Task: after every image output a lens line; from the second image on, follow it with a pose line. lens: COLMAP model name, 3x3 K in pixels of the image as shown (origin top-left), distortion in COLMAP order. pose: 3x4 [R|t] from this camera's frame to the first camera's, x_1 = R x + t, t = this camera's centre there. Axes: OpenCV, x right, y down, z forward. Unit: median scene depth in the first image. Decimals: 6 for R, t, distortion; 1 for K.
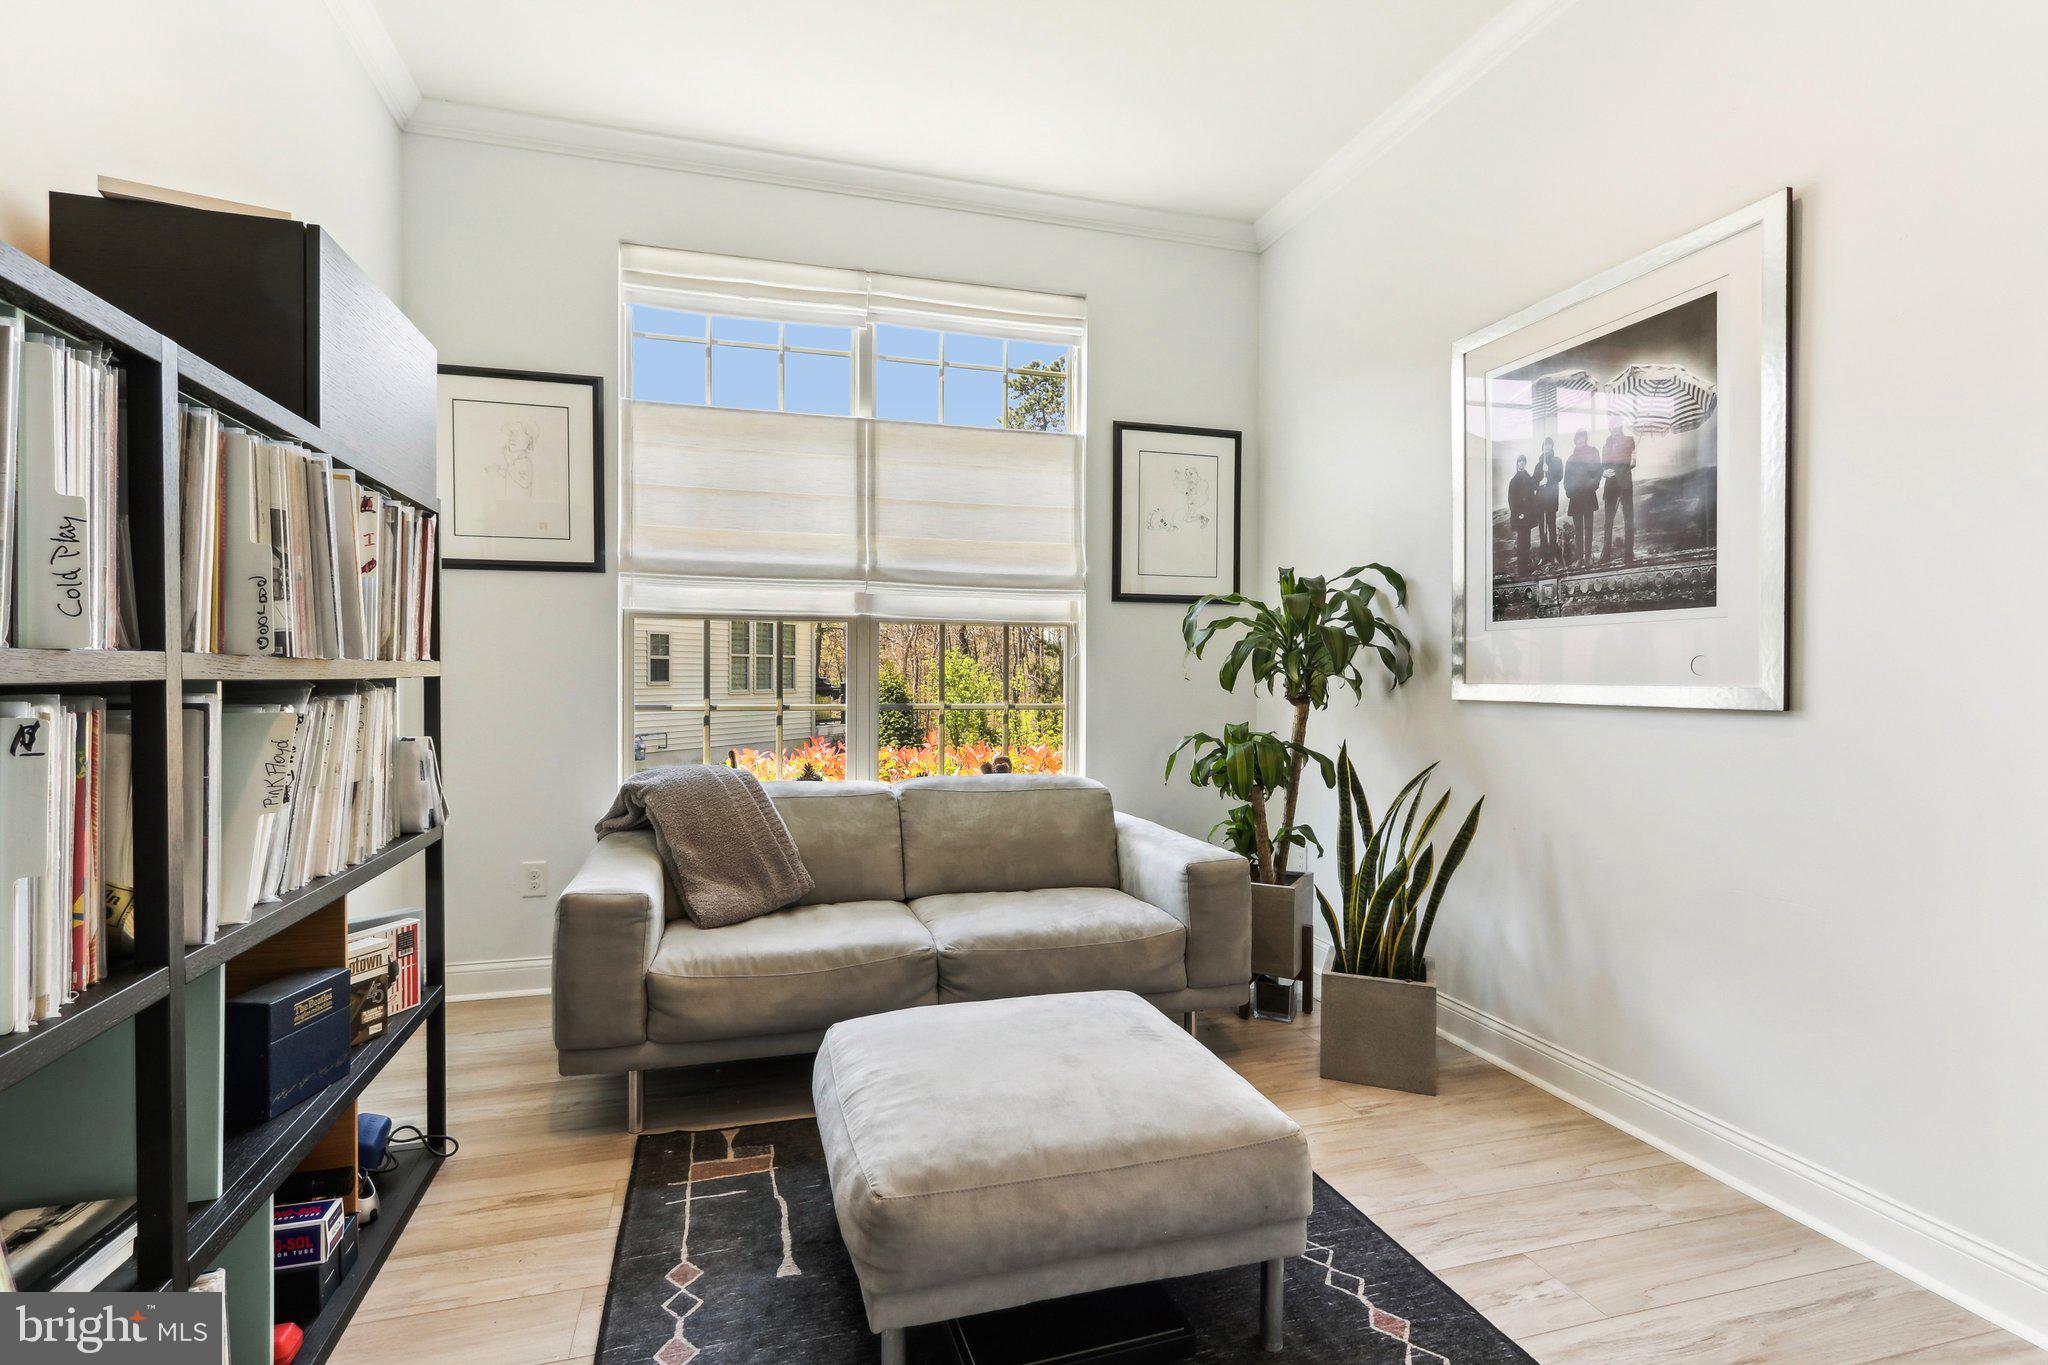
lens RADIAL K [[963.0, 0, 1026.2], [0, 963.0, 679.5], [0, 0, 1]] dist [-0.002602, 0.003745]
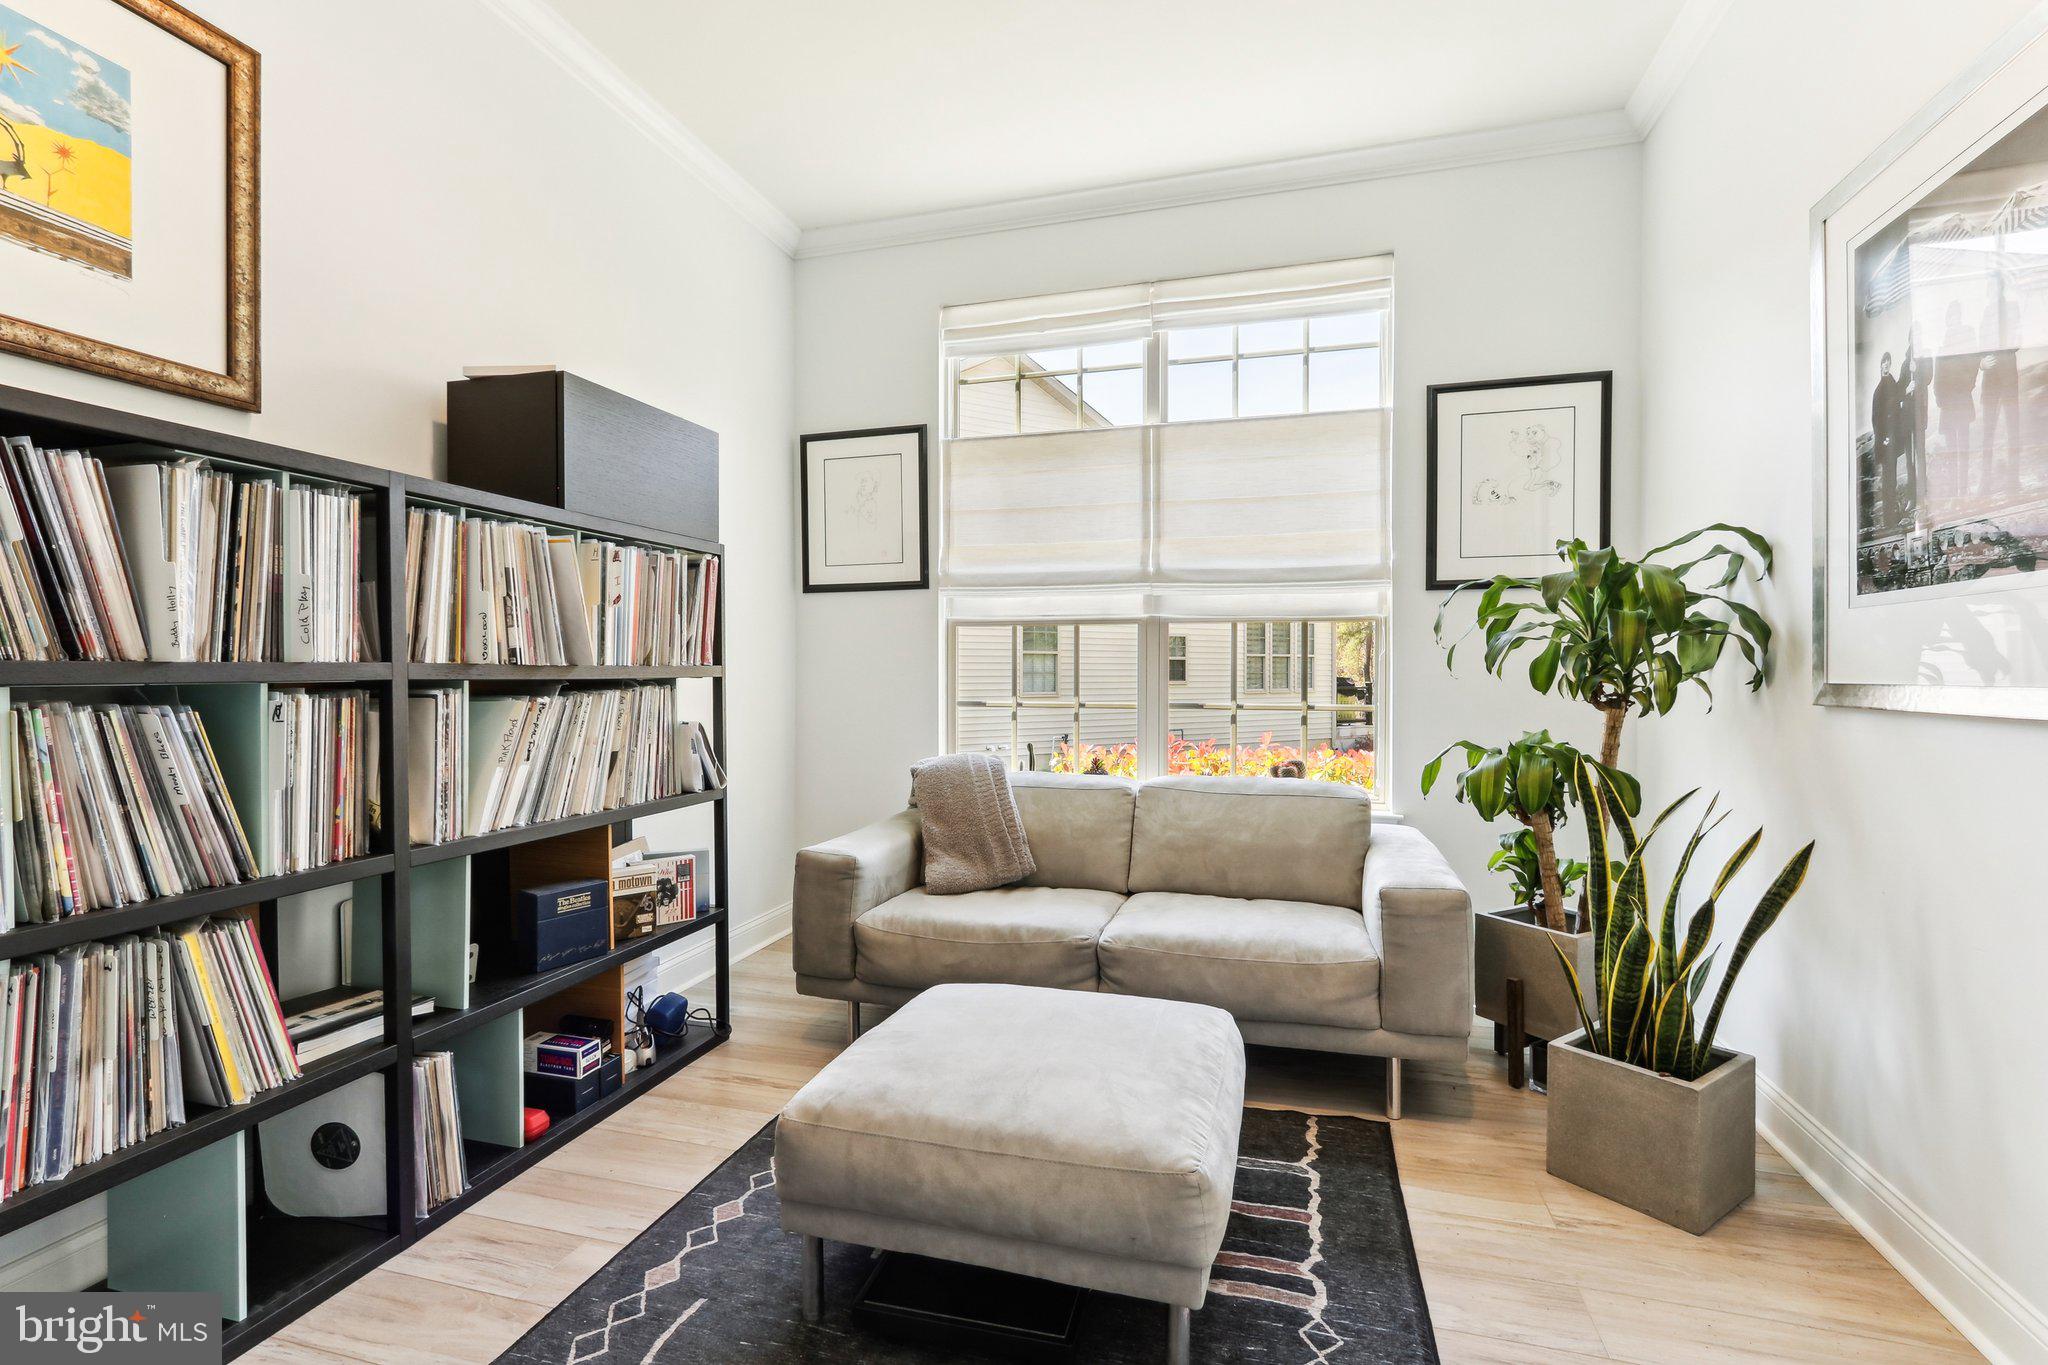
lens RADIAL K [[963.0, 0, 1025.6], [0, 963.0, 678.8], [0, 0, 1]] dist [-0.002602, 0.003745]
pose [[0.840155, -0.001377, -0.542344, 0.360402], [0.001077, 0.999999, -0.000872, 0.000823], [0.542345, 0.000149, 0.840156, 0.082138]]
